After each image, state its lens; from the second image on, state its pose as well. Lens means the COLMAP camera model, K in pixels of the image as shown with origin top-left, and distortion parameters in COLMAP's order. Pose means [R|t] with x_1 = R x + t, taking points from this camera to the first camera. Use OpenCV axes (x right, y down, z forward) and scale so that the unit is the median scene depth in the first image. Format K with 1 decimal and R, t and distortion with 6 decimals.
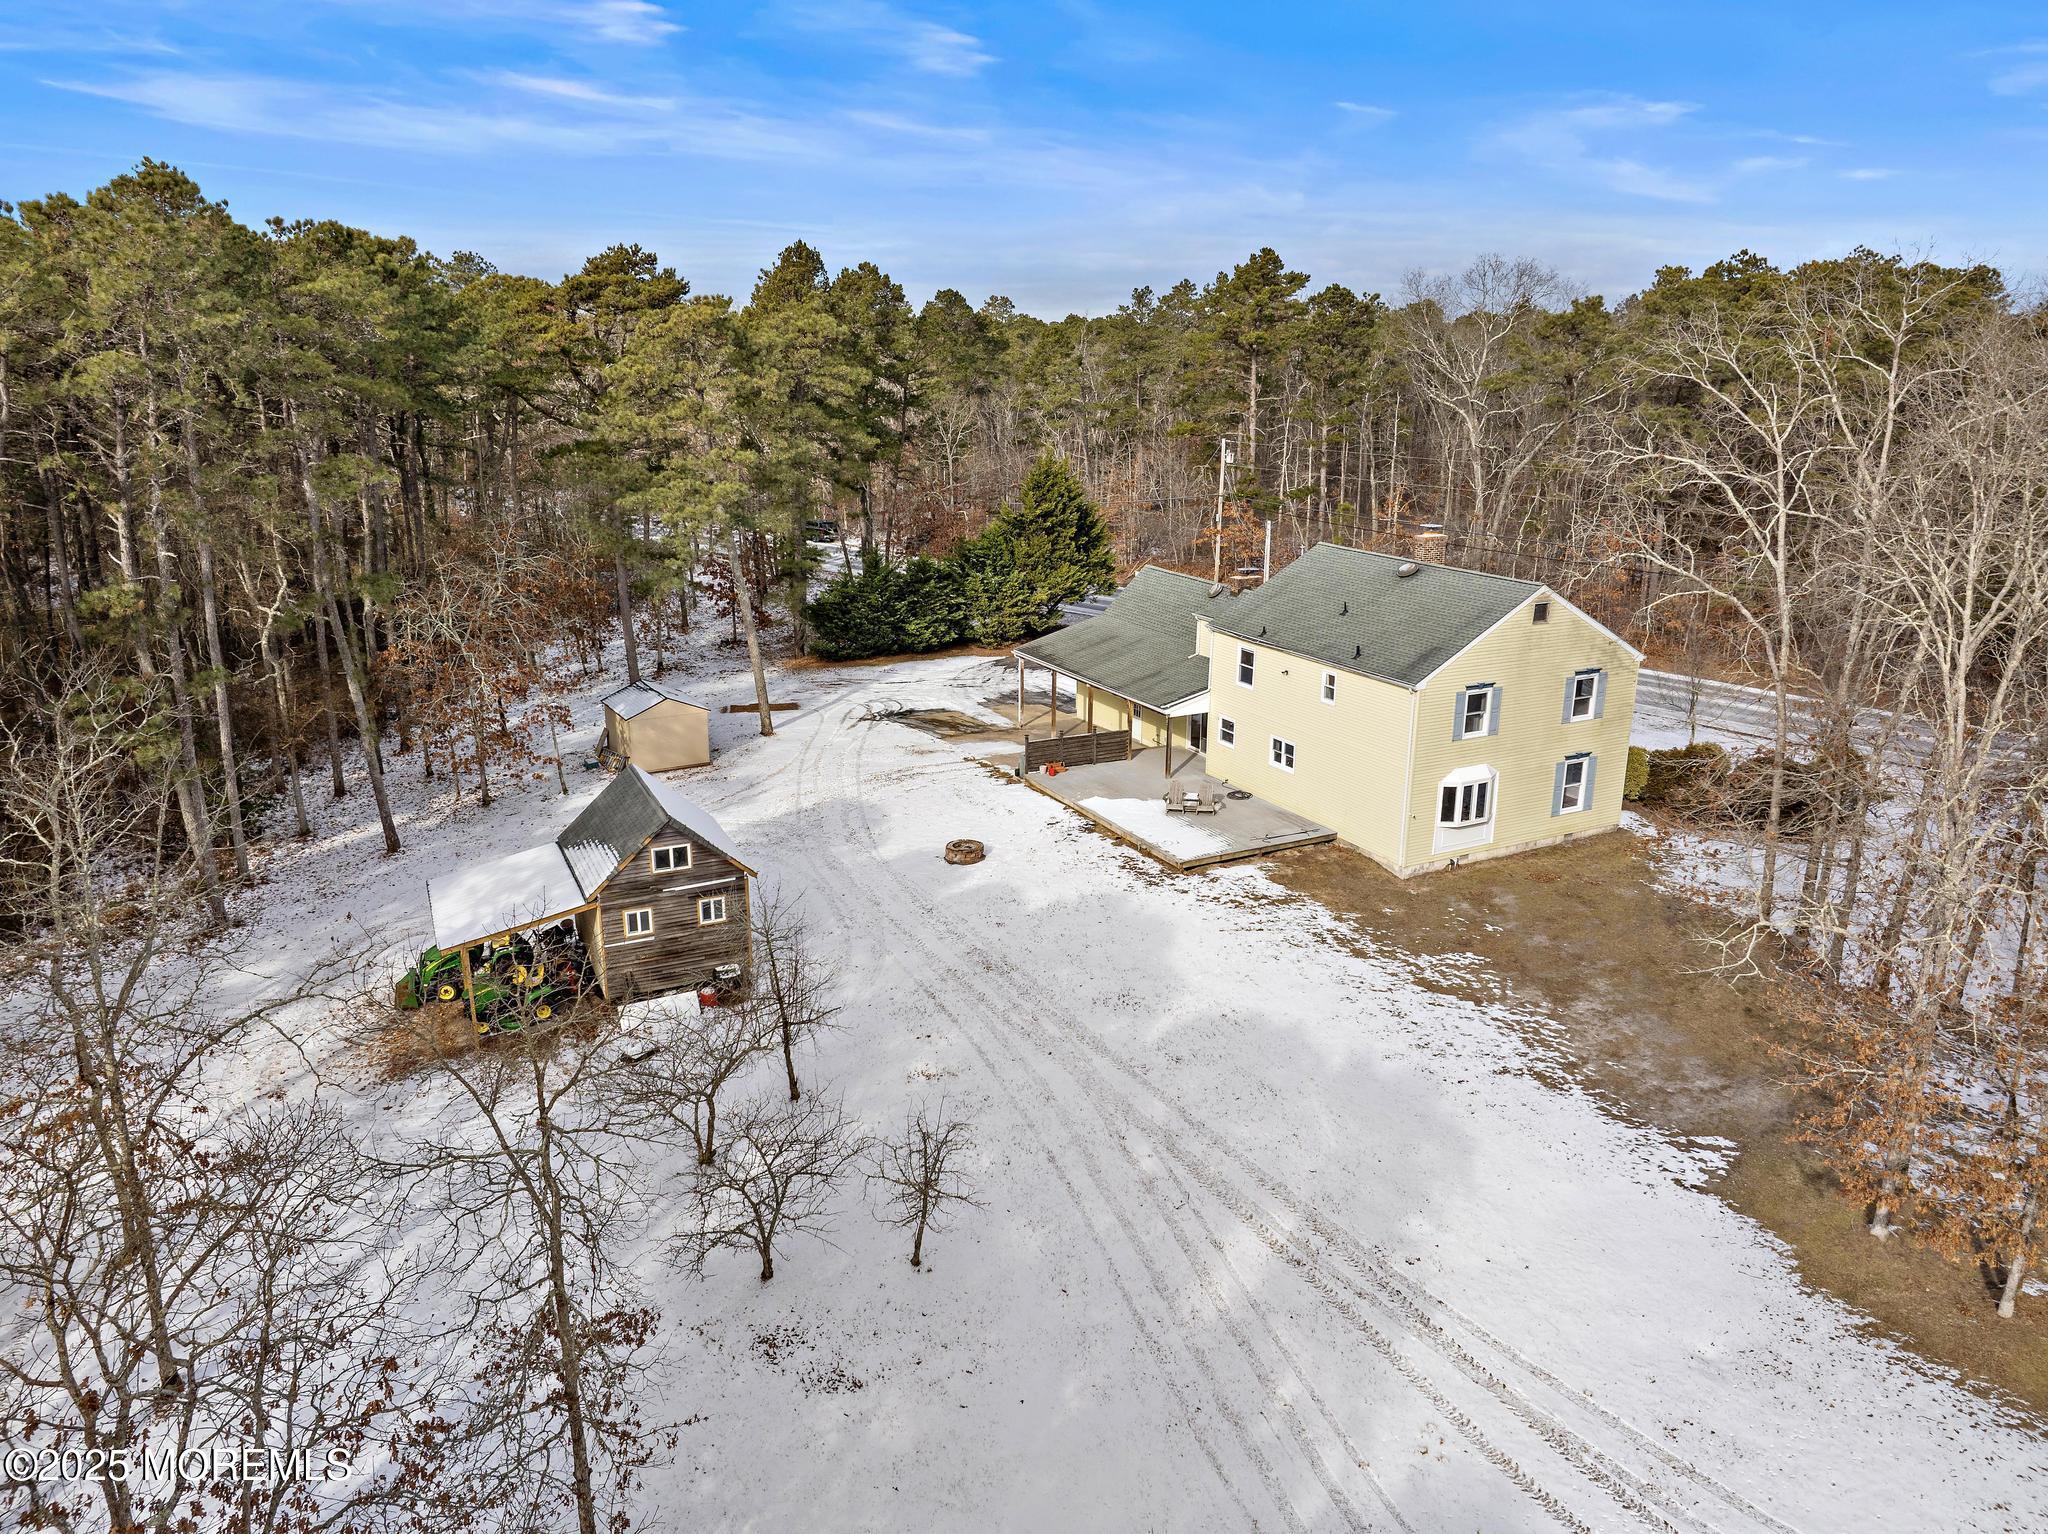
lens RADIAL K [[1439.7, 0, 1024.0], [0, 1439.7, 767.0], [0, 0, 1]] dist [-0.004113, -0.078862]
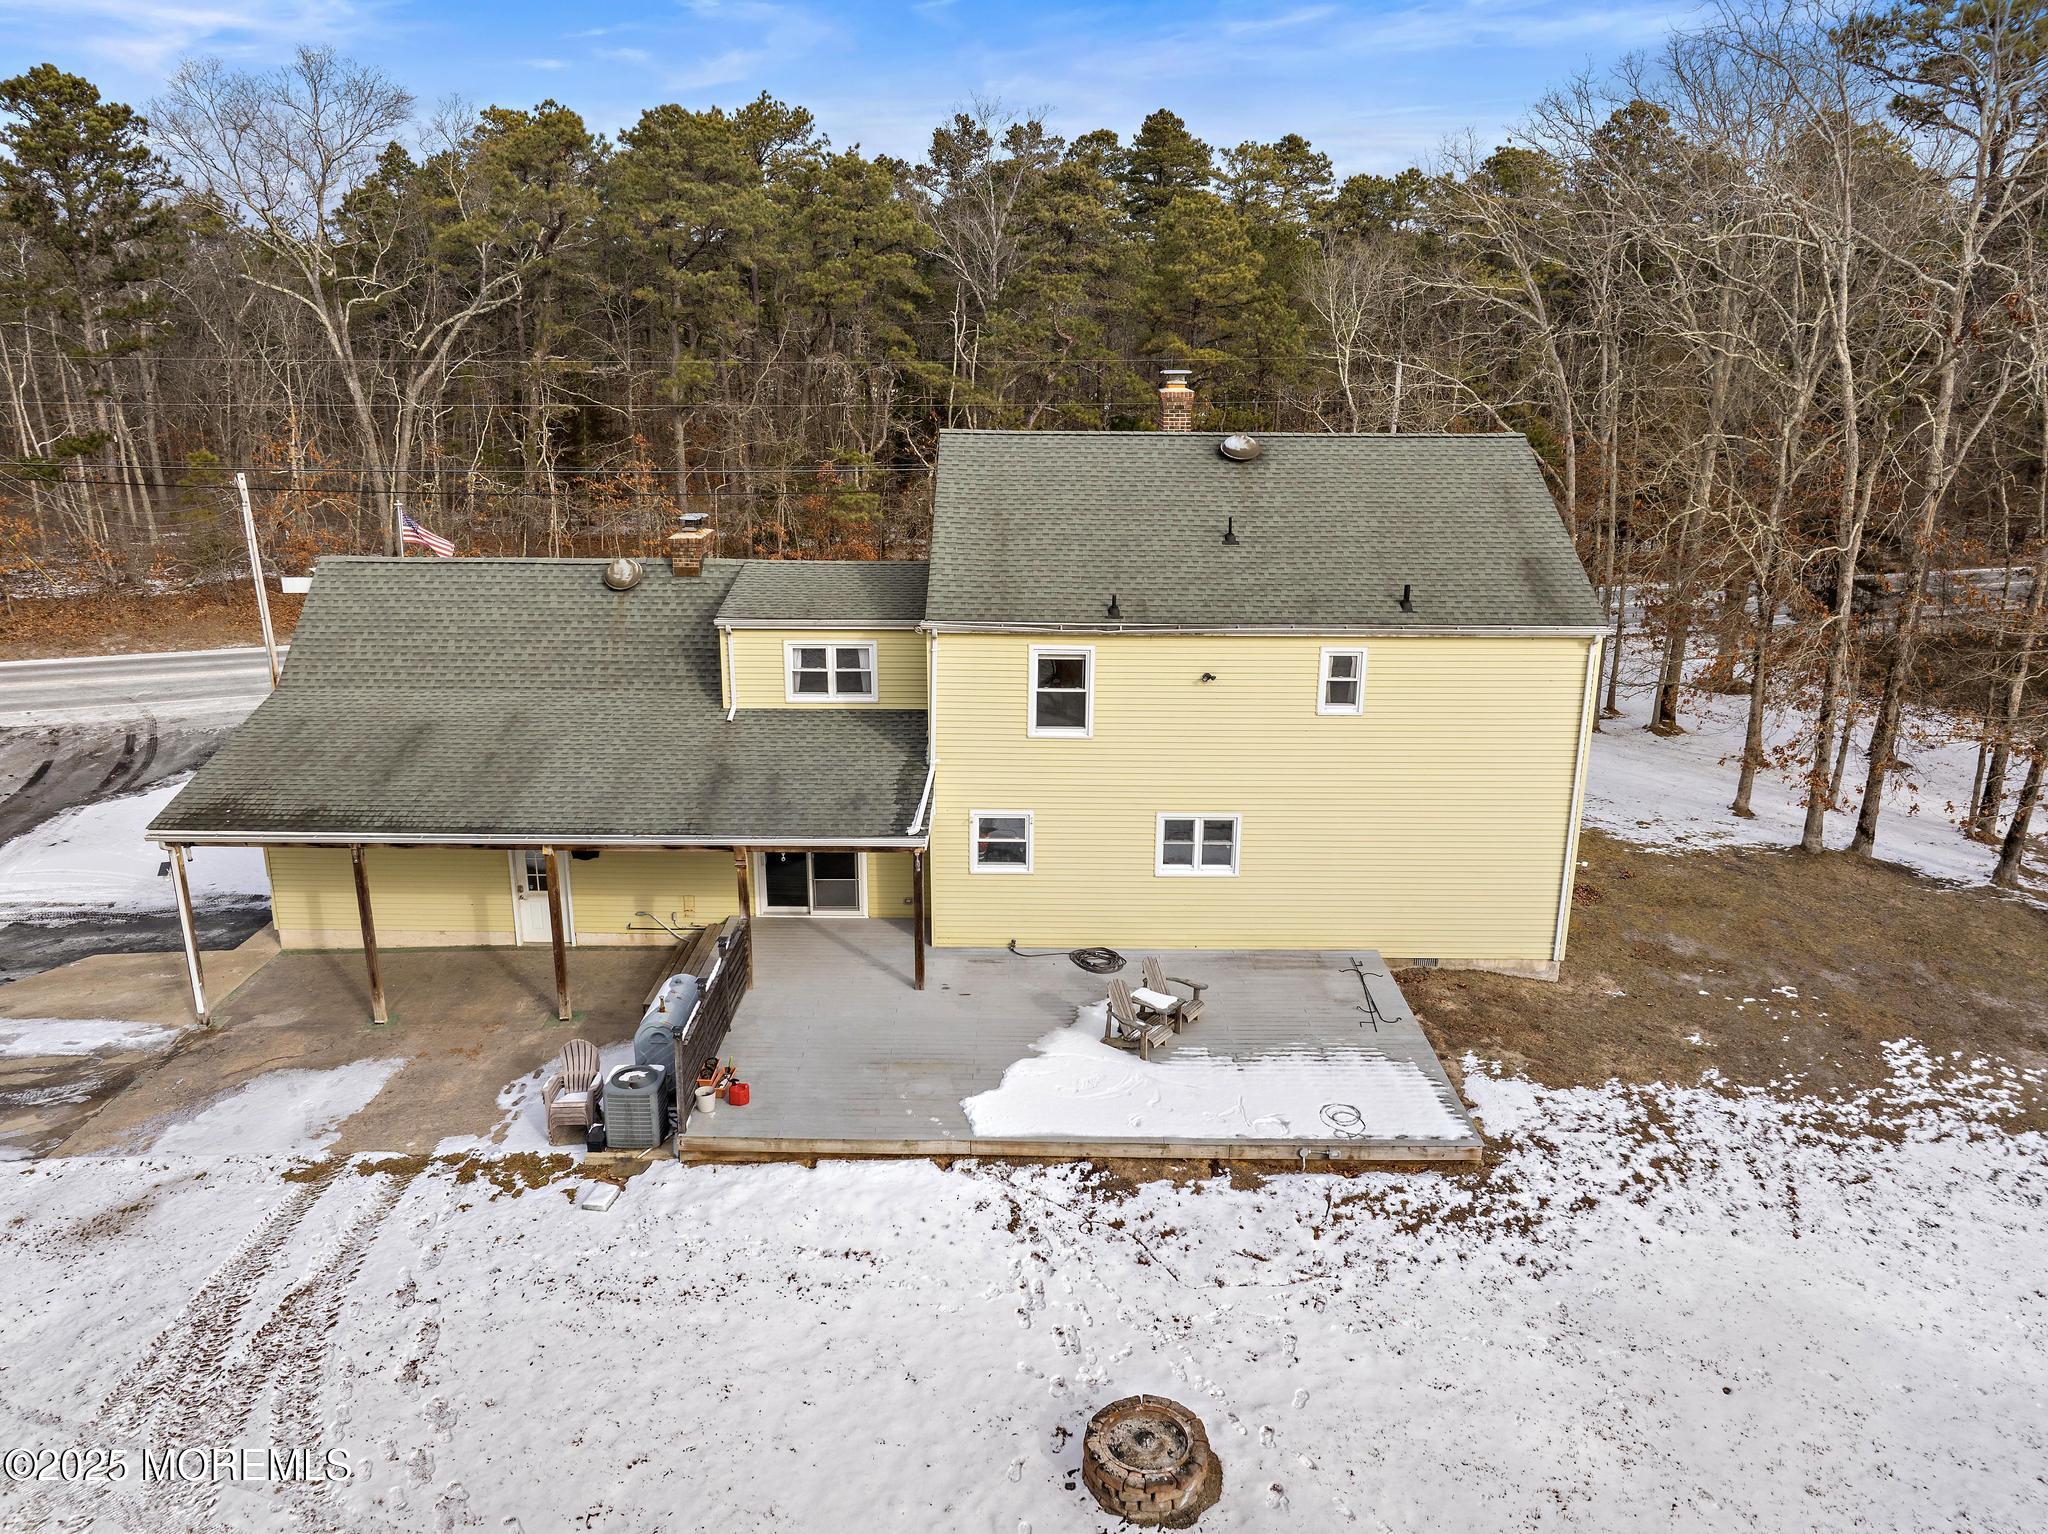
lens RADIAL K [[1440.1, 0, 1024.0], [0, 1440.1, 767.0], [0, 0, 1]] dist [-0.034172, -0.008388]
pose [[0.466444, -0.254698, 0.847088, -0.268809], [0.245541, 0.957295, 0.152629, -0.130655], [-0.849788, 0.136803, 0.509063, 0.853172]]
